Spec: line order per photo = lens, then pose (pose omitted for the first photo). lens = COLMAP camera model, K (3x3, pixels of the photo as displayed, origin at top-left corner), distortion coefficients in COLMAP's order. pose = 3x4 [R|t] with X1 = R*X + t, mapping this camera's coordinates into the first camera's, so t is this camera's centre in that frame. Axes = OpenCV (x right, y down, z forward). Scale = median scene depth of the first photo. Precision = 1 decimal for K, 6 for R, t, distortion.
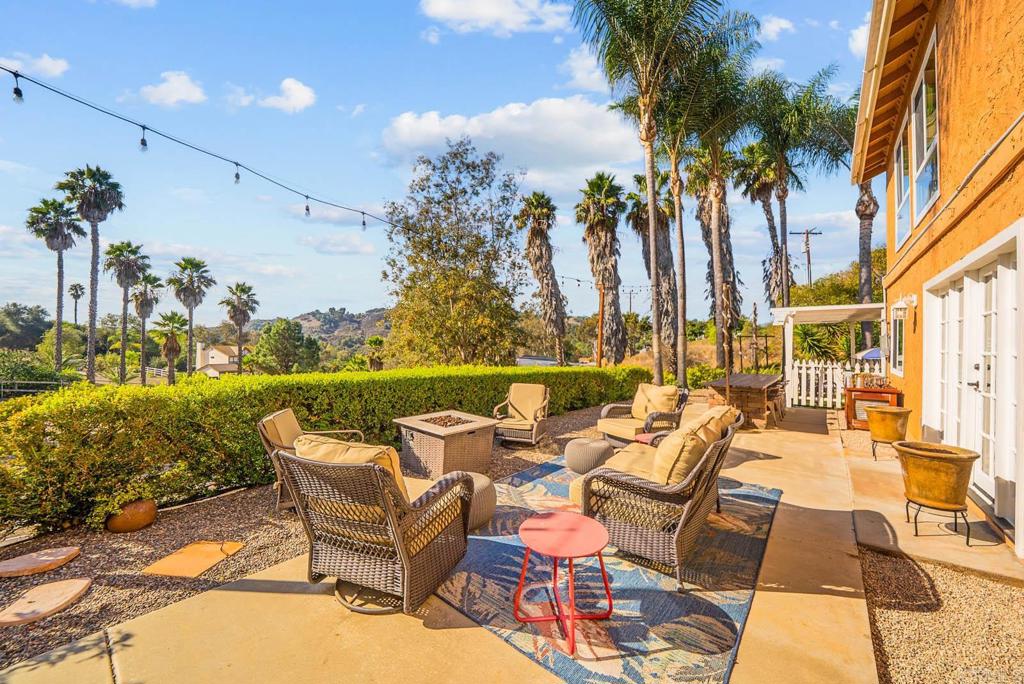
lens RADIAL K [[370.5, 0, 516.3], [0, 370.5, 353.5], [0, 0, 1]] dist [-0.020921, 0.000163]
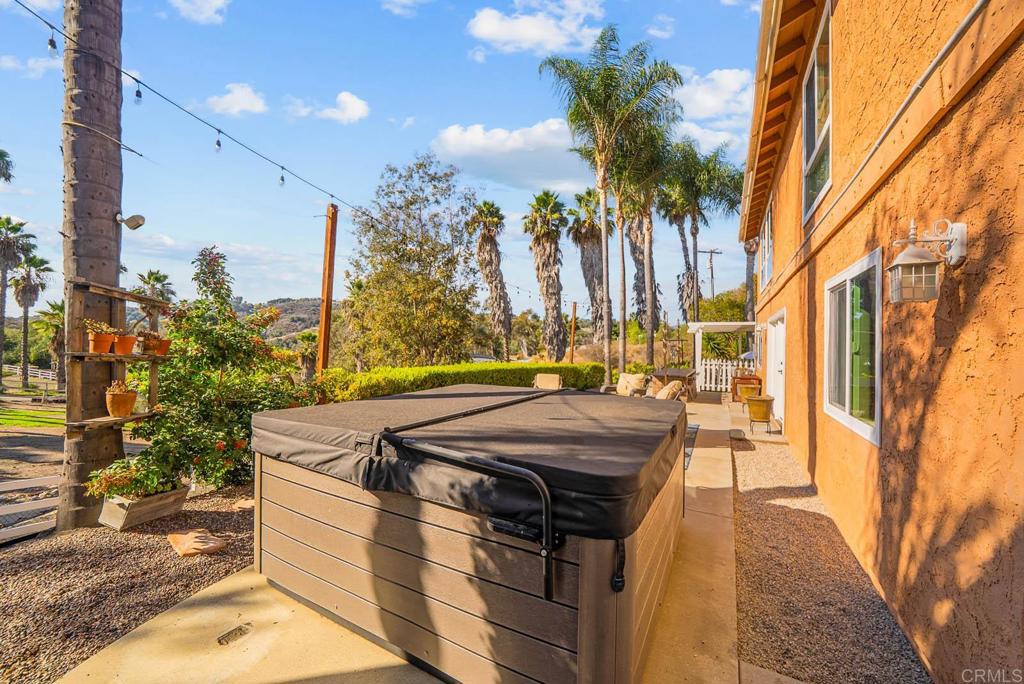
lens RADIAL K [[370.5, 0, 516.3], [0, 370.5, 353.5], [0, 0, 1]] dist [-0.020921, 0.000163]
pose [[0.982221, 0.007200, 0.187592, -0.066969], [-0.008521, 0.999944, 0.006236, -0.001889], [-0.187536, -0.007724, 0.982227, -0.082924]]
